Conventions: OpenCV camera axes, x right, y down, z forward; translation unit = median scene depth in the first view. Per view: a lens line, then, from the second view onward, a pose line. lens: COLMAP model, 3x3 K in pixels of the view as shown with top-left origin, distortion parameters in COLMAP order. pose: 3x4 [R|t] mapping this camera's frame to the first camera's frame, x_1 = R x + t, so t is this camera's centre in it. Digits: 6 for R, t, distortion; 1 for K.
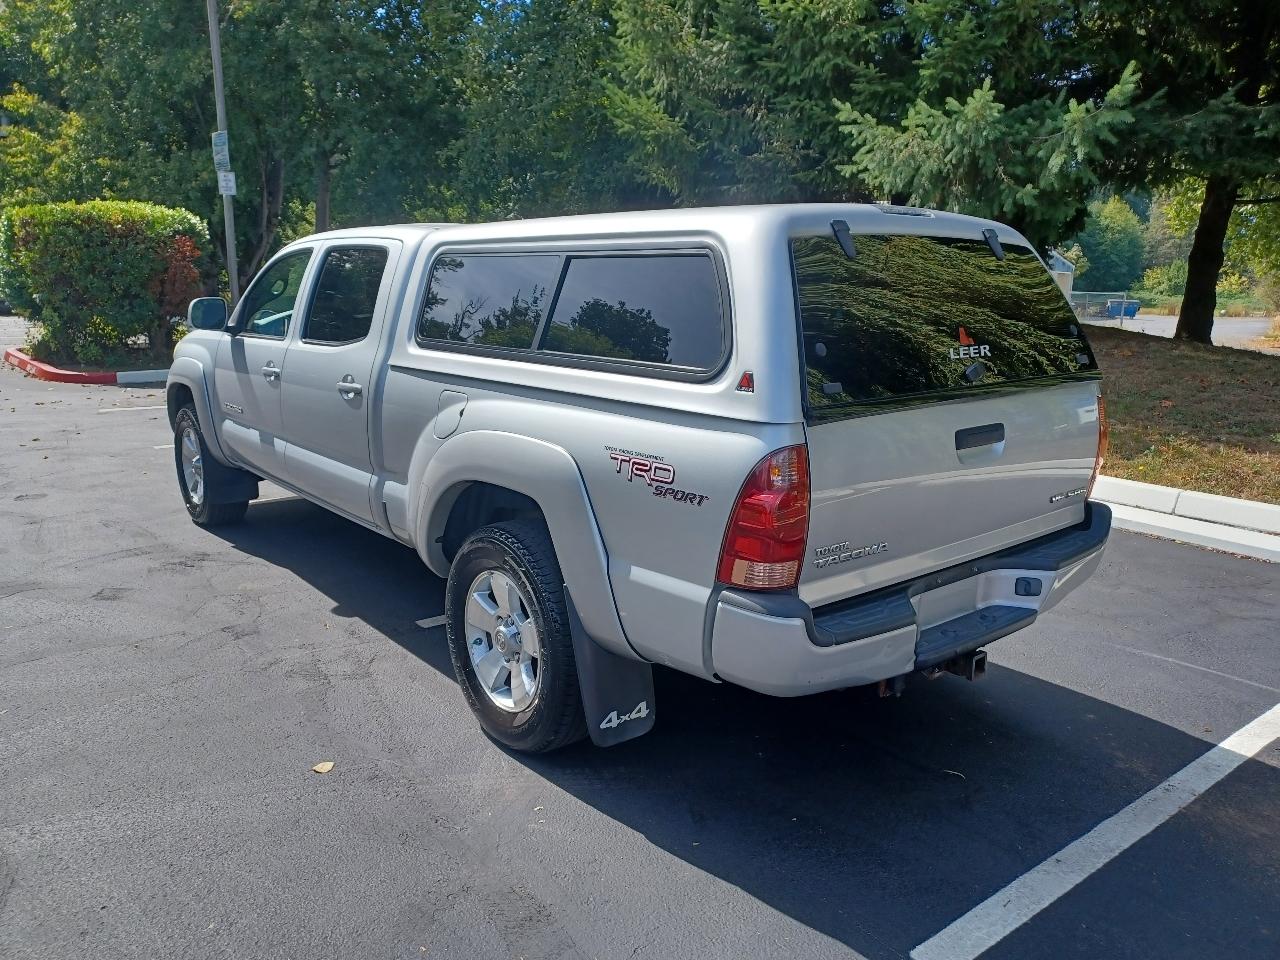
lens RADIAL K [[928.9, 0, 640.0], [0, 928.9, 480.0], [0, 0, 1]] dist [0.023107, 0.001436]
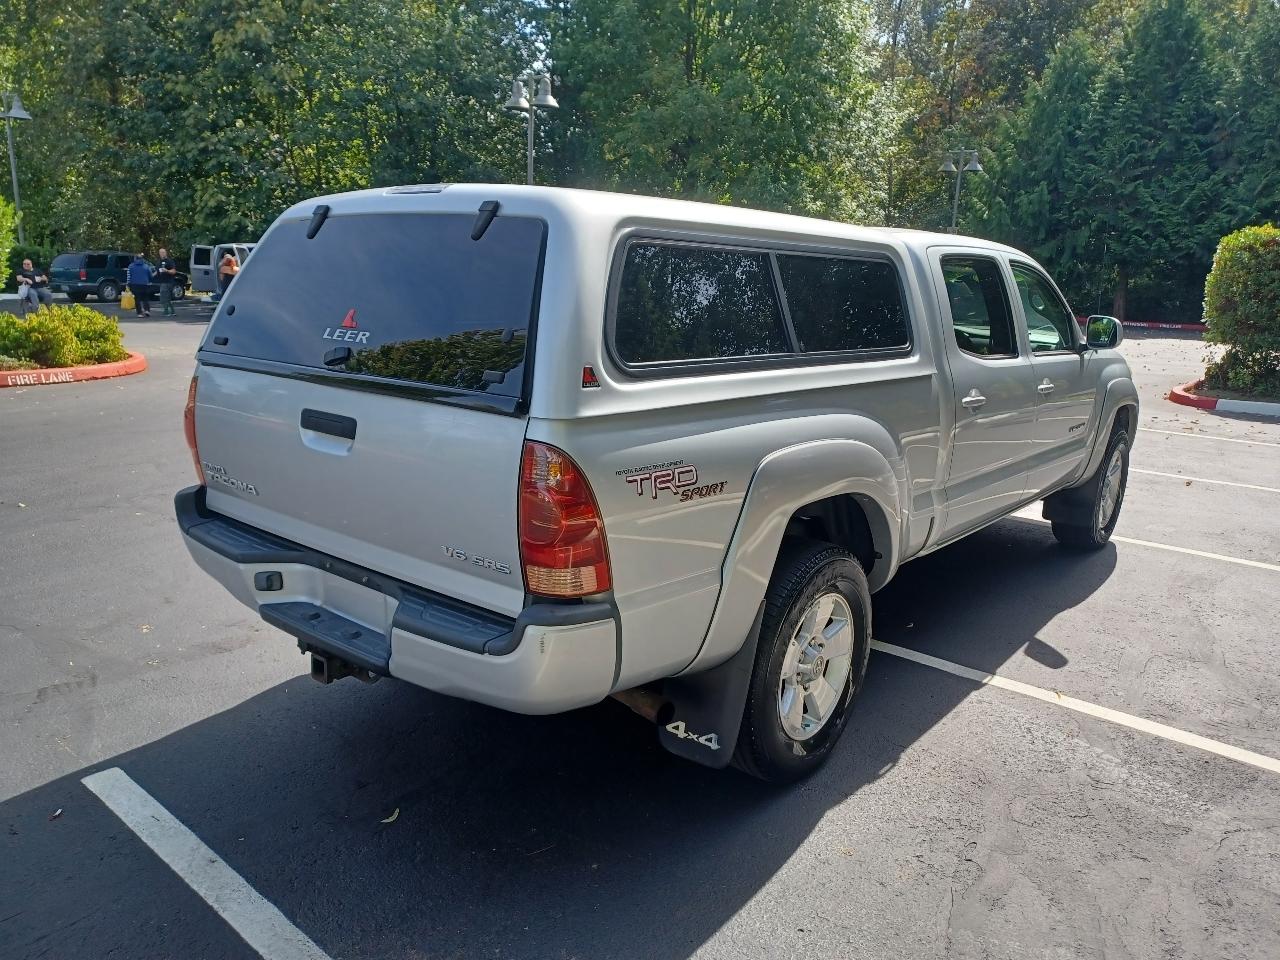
lens RADIAL K [[907.3, 0, 642.6], [0, 907.3, 486.3], [0, 0, 1]] dist [0.027727, 0.003076]
pose [[0.216472, 0.220838, -0.950984, 1.165237], [-0.243513, 0.955507, 0.166458, -0.191610], [0.945432, 0.195544, 0.260617, 0.947033]]
